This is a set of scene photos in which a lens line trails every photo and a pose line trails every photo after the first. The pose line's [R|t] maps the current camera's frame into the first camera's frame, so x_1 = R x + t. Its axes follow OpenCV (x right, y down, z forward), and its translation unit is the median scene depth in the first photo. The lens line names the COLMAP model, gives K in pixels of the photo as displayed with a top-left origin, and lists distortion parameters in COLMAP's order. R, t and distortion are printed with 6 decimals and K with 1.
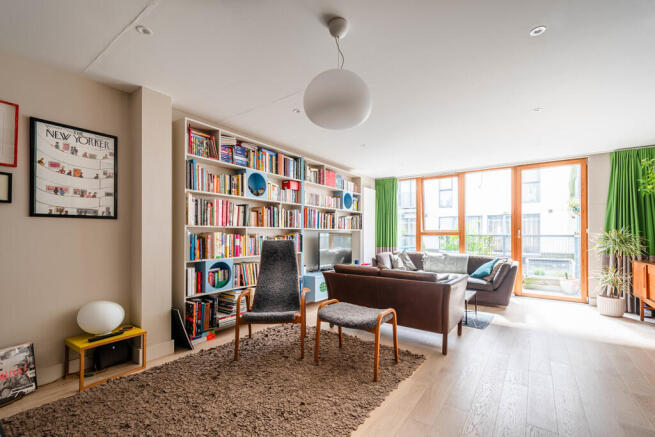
lens RADIAL K [[293.1, 0, 327.2], [0, 293.1, 238.8], [0, 0, 1]] dist [-0.000670, -0.000252]
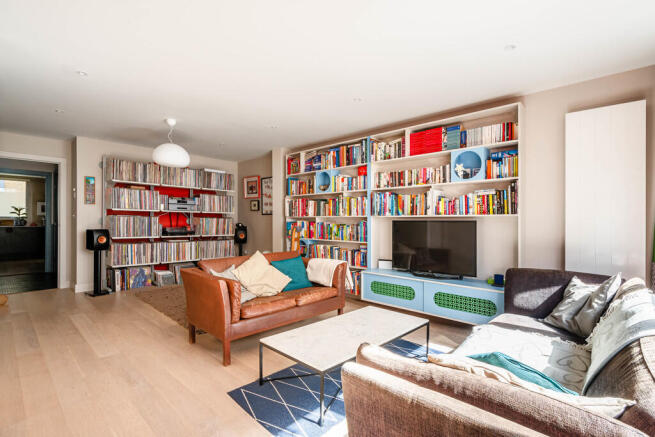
lens RADIAL K [[309.3, 0, 327.5], [0, 309.3, 218.5], [0, 0, 1]] dist [0.000352, -0.000057]
pose [[-0.144734, 0.006052, -0.989452, 1.196558], [-0.005626, 0.999960, 0.006939, -0.045528], [0.989455, 0.006571, -0.144694, 1.388146]]
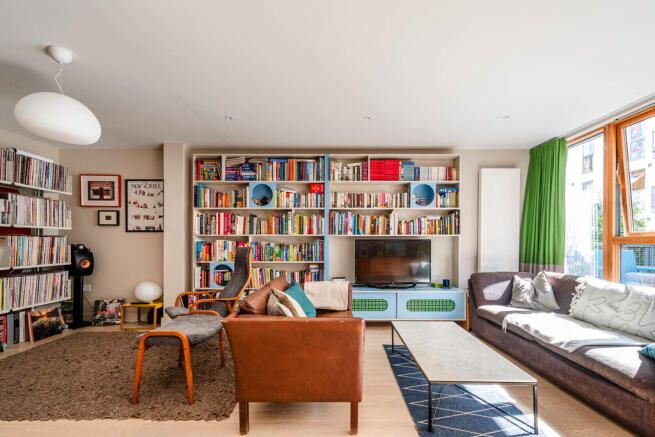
lens RADIAL K [[293.1, 0, 327.2], [0, 293.1, 238.8], [0, 0, 1]] dist [-0.000670, -0.000252]
pose [[0.571045, 0.010533, -0.820851, 0.888129], [-0.010567, 0.999929, 0.005479, -0.039102], [0.820851, 0.005546, 0.571116, 0.678301]]
